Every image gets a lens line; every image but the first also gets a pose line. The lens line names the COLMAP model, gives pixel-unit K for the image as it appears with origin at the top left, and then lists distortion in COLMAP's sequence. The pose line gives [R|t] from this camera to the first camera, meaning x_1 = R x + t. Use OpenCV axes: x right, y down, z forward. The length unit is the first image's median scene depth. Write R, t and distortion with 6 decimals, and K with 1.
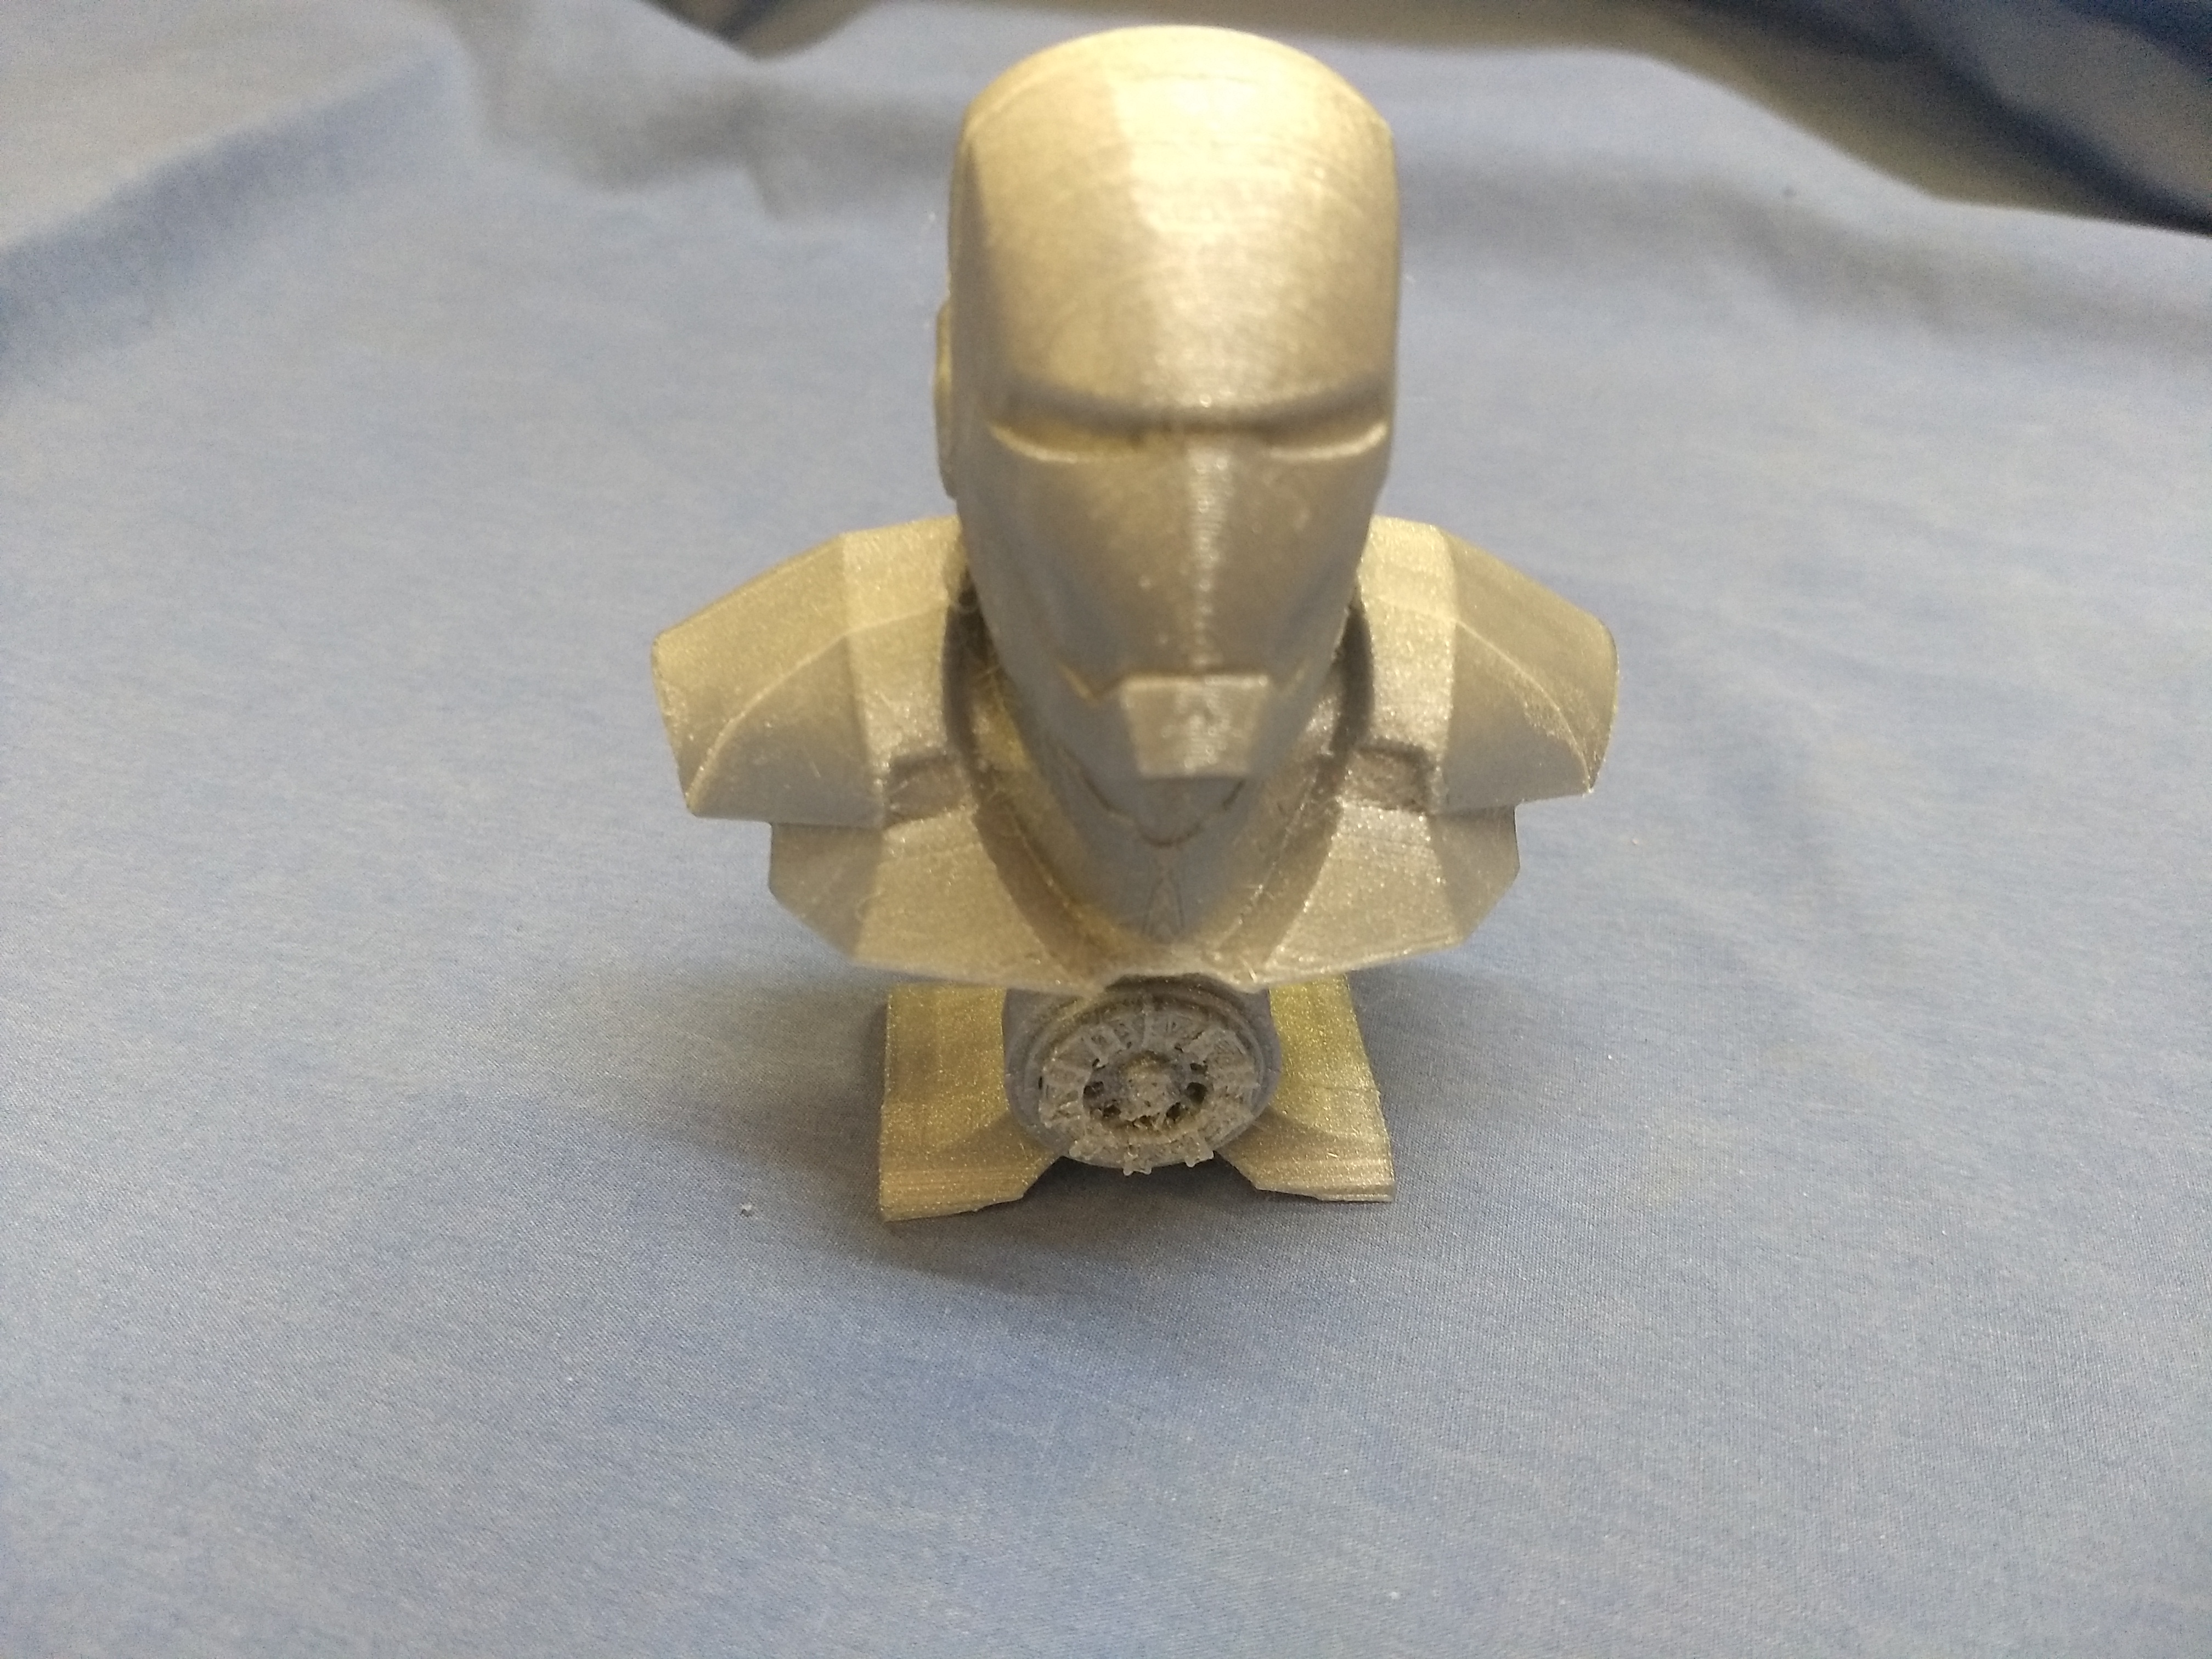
lens RADIAL K [[1792.5, 0, 1106.0], [0, 1792.5, 829.5], [0, 0, 1]] dist [0.112998, -0.296927]
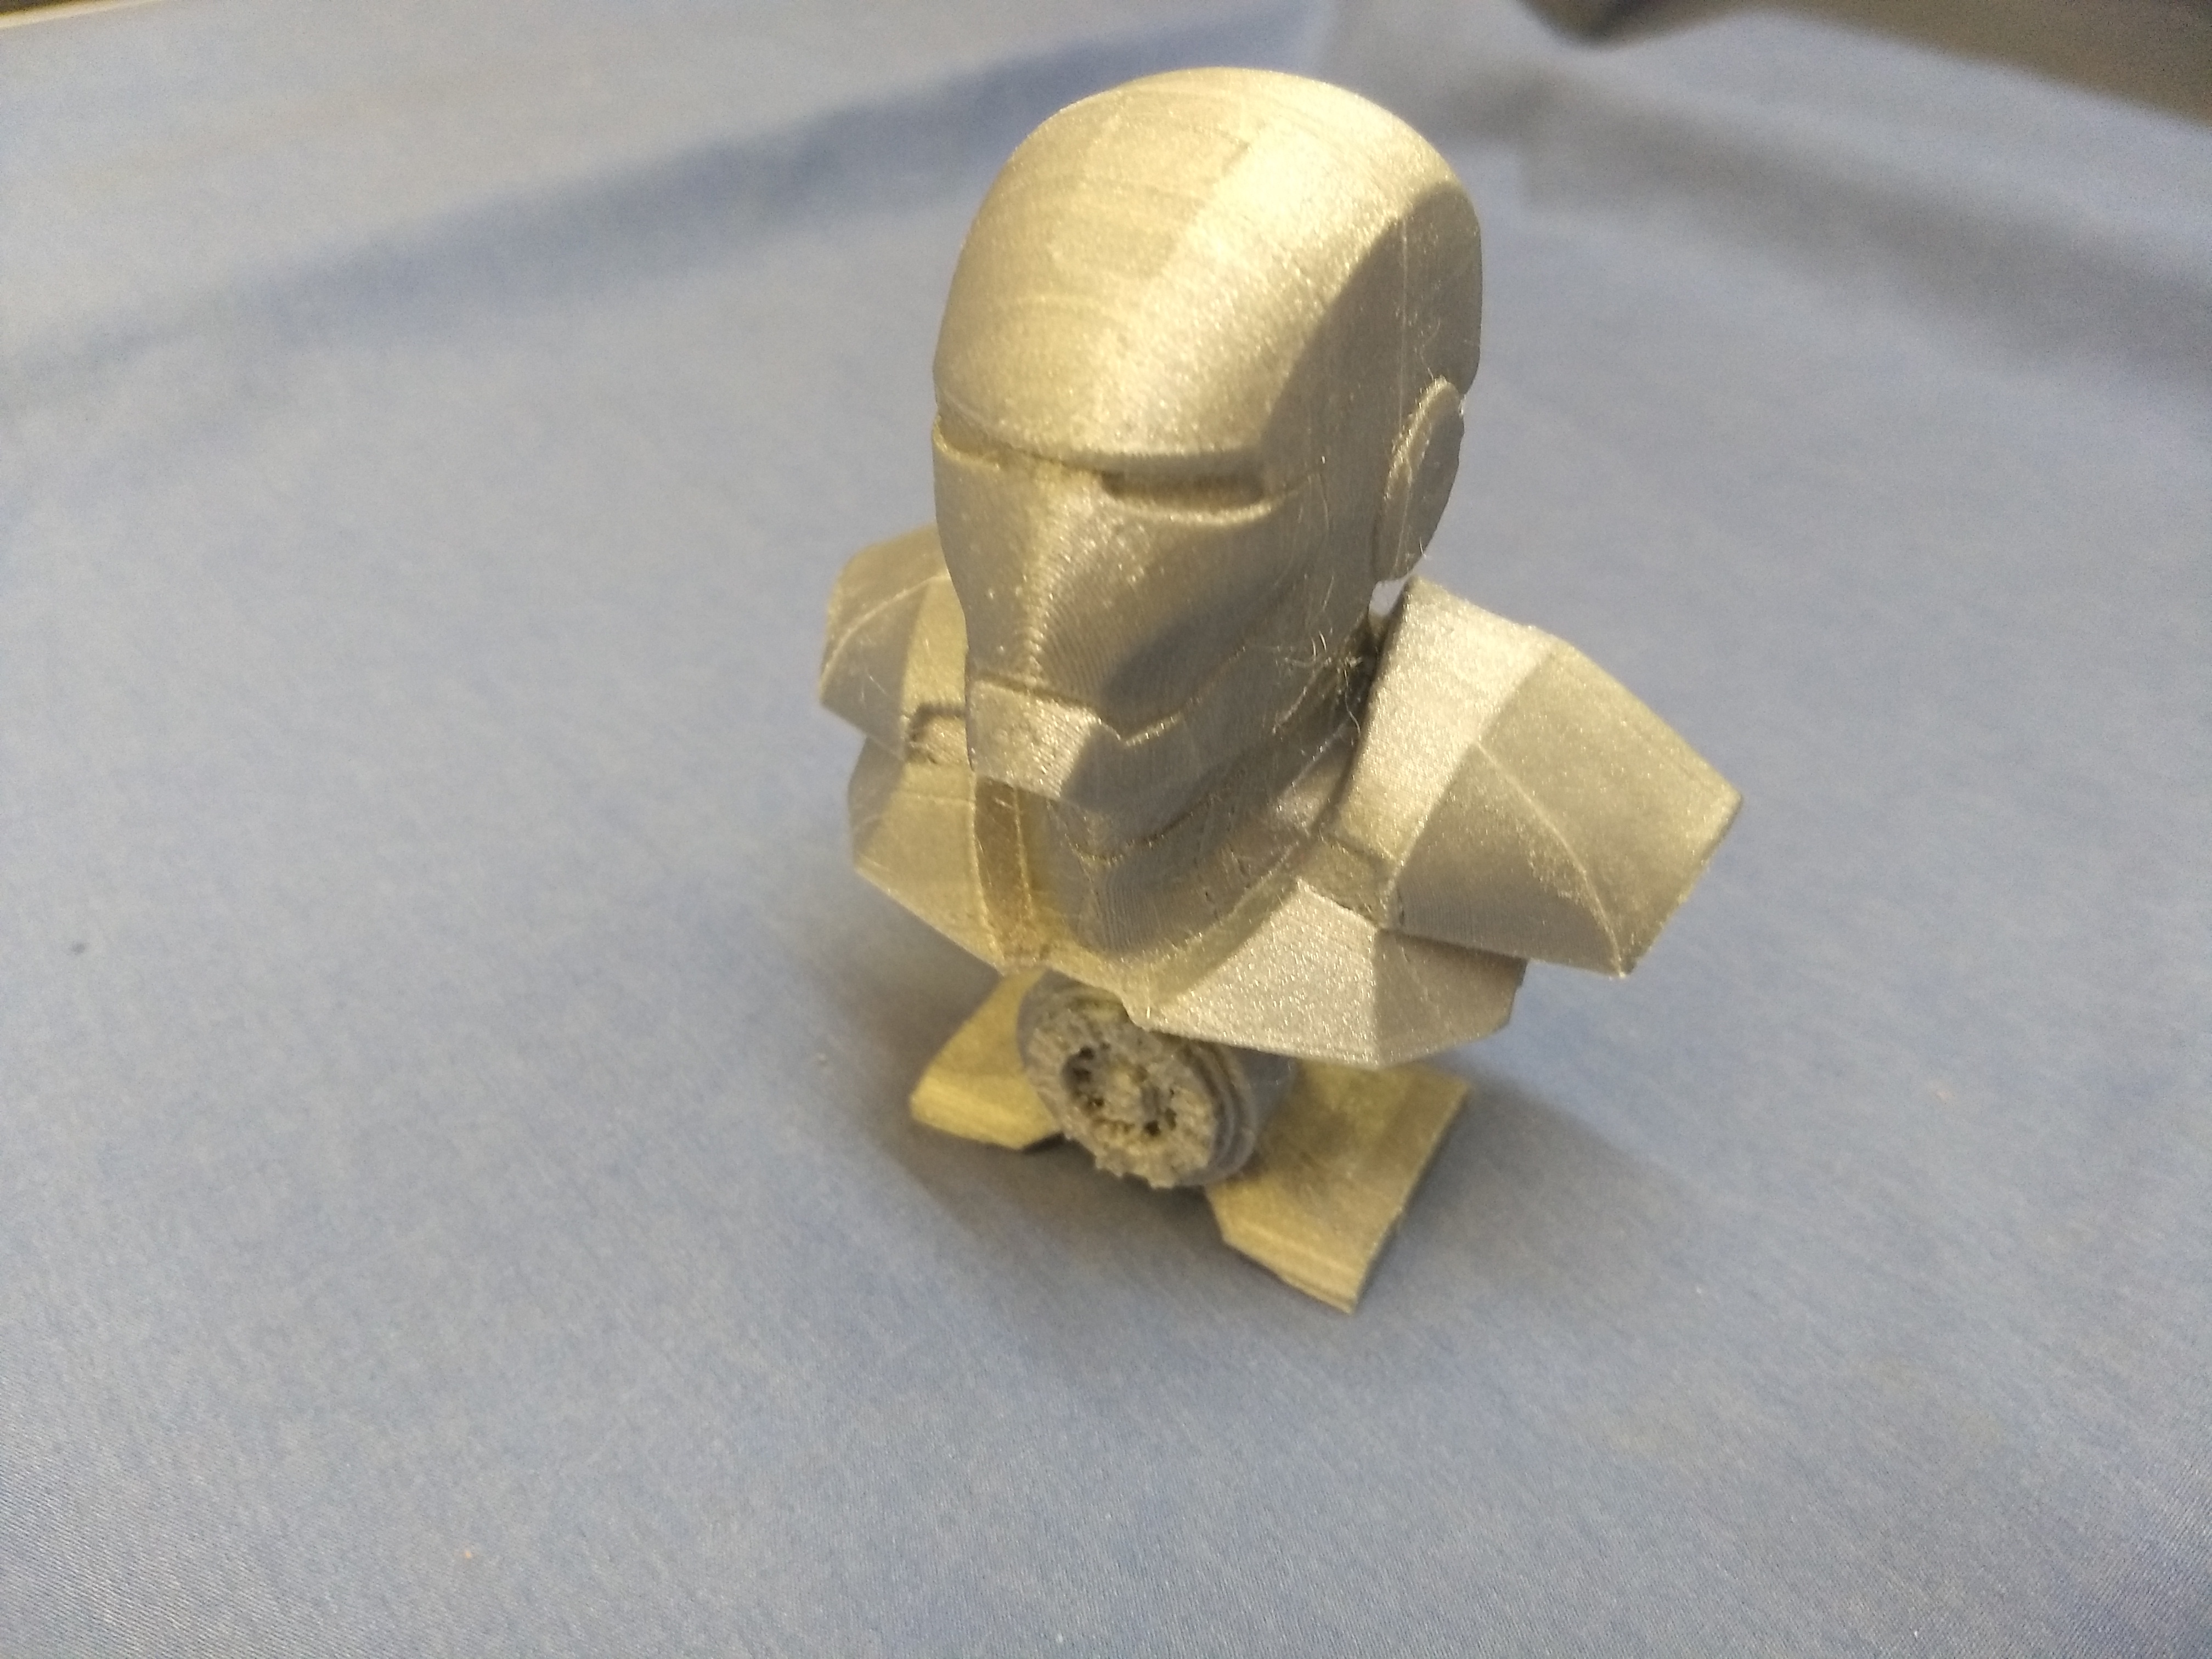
lens RADIAL K [[1818.0, 0, 1106.0], [0, 1818.0, 829.5], [0, 0, 1]] dist [0.129127, -0.390493]
pose [[0.832460, 0.323786, -0.449637, 0.428459], [-0.316232, 0.943984, 0.094294, -0.091710], [0.454981, 0.063693, 0.888220, 0.066992]]
